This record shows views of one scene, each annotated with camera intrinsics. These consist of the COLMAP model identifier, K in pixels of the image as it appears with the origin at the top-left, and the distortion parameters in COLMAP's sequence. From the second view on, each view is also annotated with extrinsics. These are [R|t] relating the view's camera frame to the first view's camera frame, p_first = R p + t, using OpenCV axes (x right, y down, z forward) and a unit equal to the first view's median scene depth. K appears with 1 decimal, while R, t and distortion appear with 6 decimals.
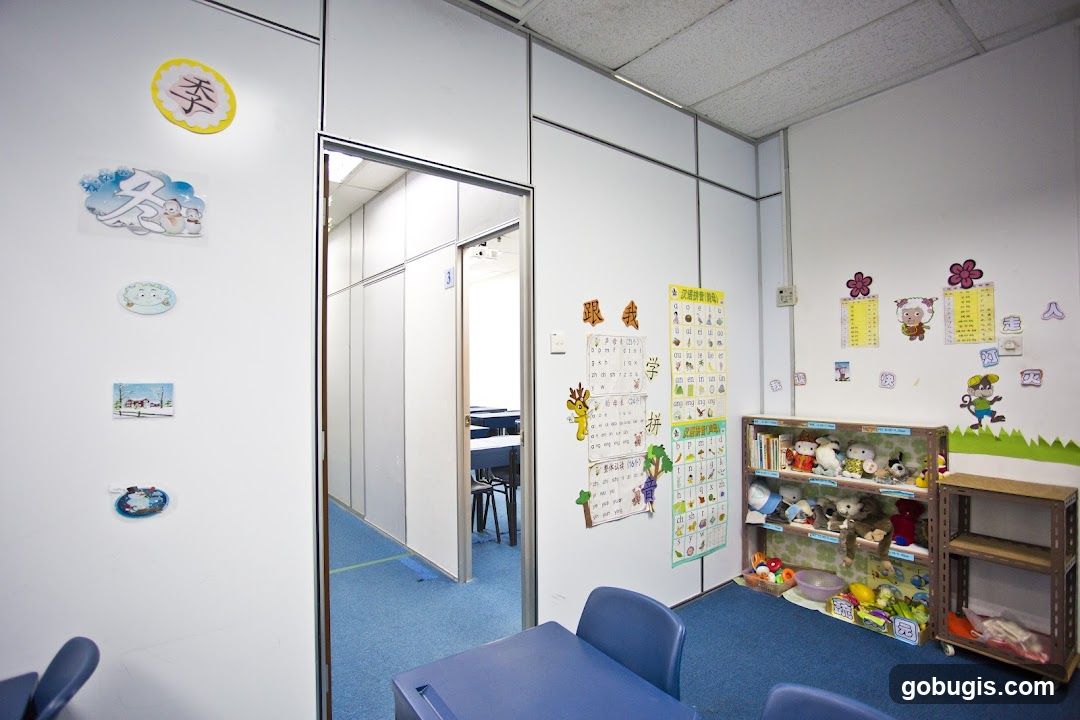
lens RADIAL K [[524.0, 0, 540.0], [0, 524.0, 360.0], [0, 0, 1]] dist [-0.074260, 0.030285]
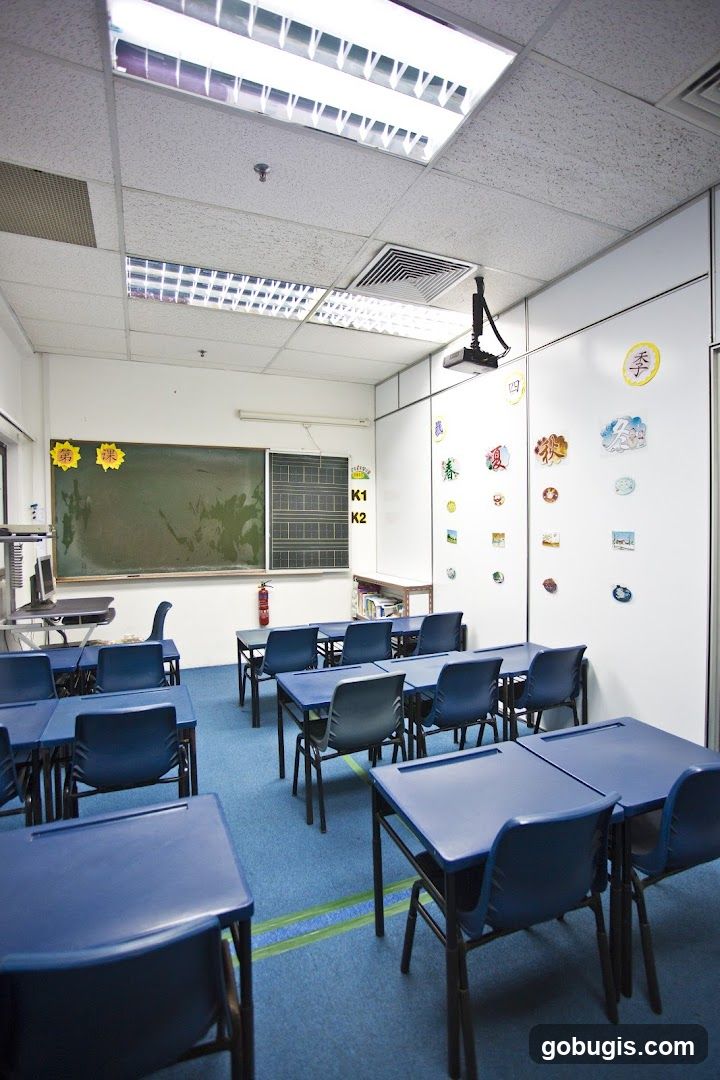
lens RADIAL K [[524.0, 0, 364.1], [0, 524.0, 539.7], [0, 0, 1]] dist [-0.074260, 0.030285]
pose [[-0.256605, 0.033023, -0.965952, 0.677134], [0.026553, 0.999280, 0.027108, -0.000382], [0.966152, -0.018693, -0.257297, 0.287499]]
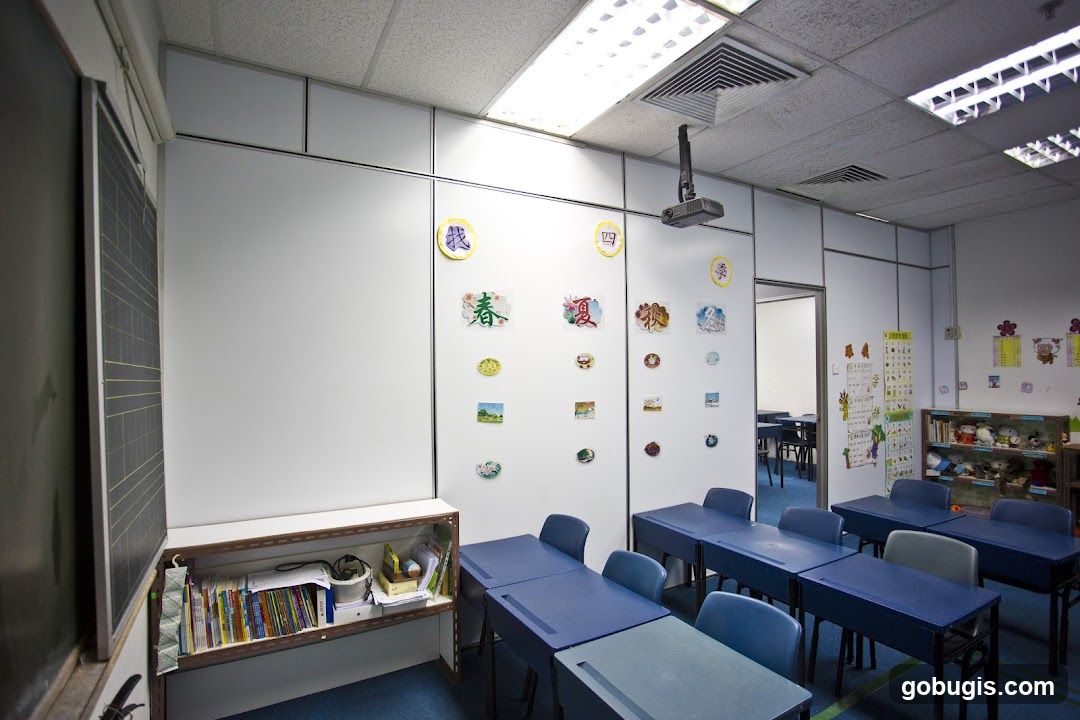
lens RADIAL K [[524.0, 0, 540.0], [0, 524.0, 360.0], [0, 0, 1]] dist [-0.074260, 0.030285]
pose [[0.988804, -0.003855, -0.149172, -0.631695], [0.005009, 0.999960, 0.007355, -0.069960], [0.149138, -0.008020, 0.988784, -0.835994]]
